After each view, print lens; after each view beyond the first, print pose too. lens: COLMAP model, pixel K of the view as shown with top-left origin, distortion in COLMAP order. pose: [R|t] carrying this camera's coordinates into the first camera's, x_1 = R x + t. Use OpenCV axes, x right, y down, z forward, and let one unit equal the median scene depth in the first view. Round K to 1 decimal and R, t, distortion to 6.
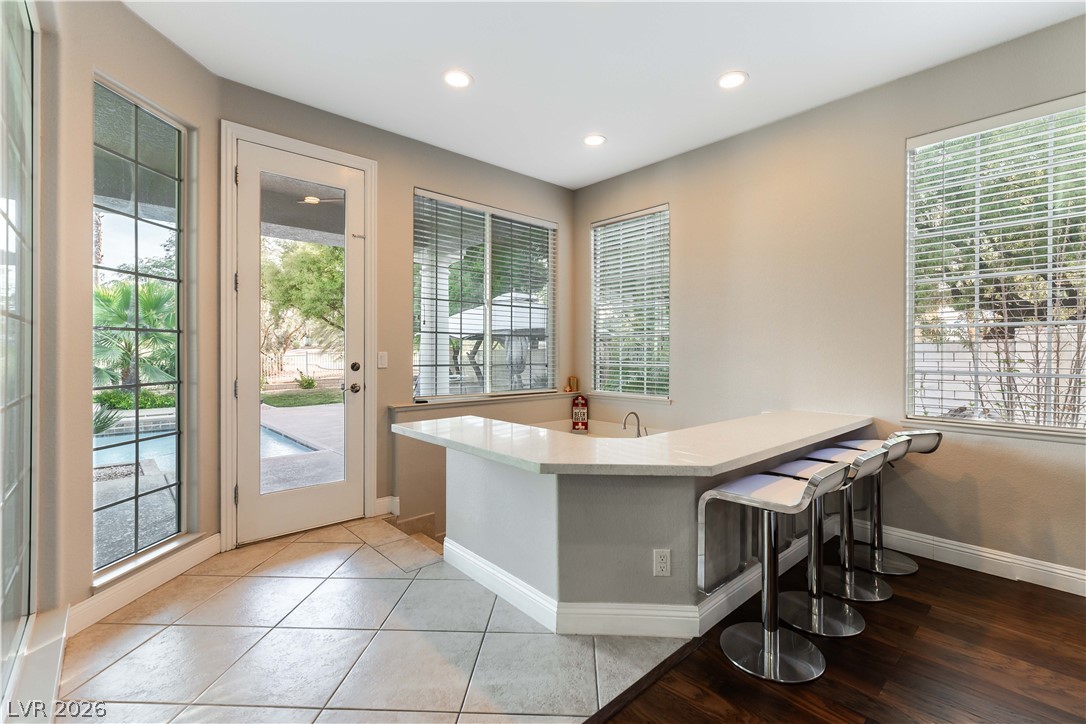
lens RADIAL K [[481.3, 0, 554.5], [0, 481.3, 352.4], [0, 0, 1]] dist [-0.000738, -0.000228]
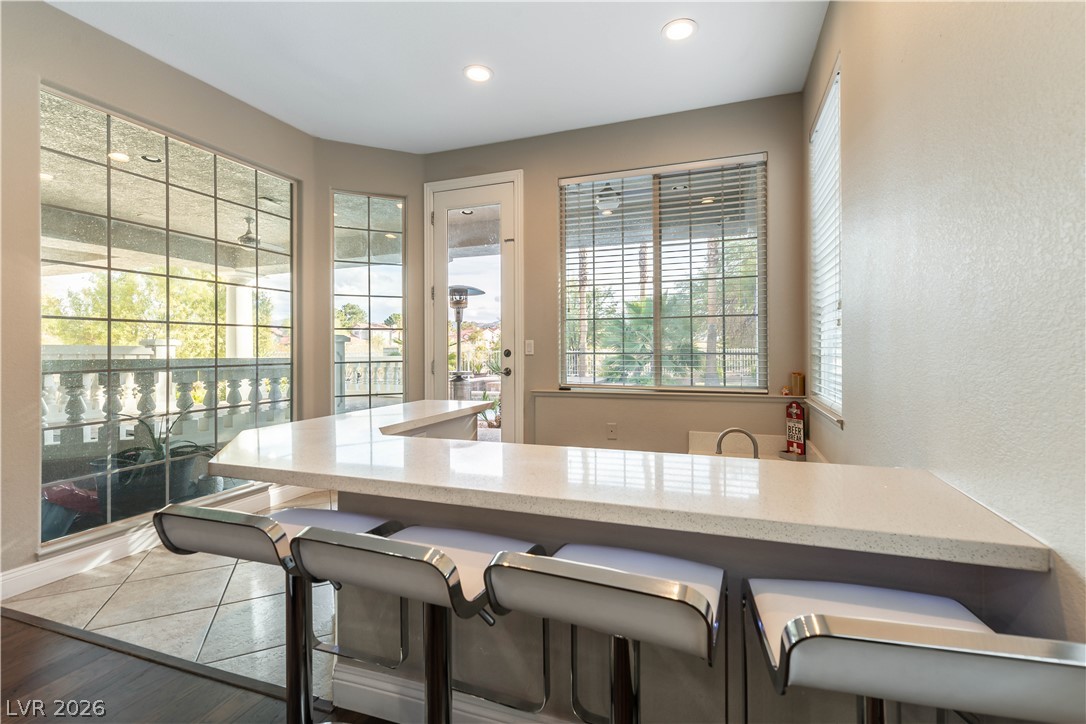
lens RADIAL K [[481.3, 0, 554.5], [0, 481.3, 352.4], [0, 0, 1]] dist [-0.000738, -0.000228]
pose [[0.462492, 0.001859, -0.886622, 0.617832], [0.007781, 0.999951, 0.006155, 0.019725], [0.886589, -0.009745, 0.462454, 0.517763]]
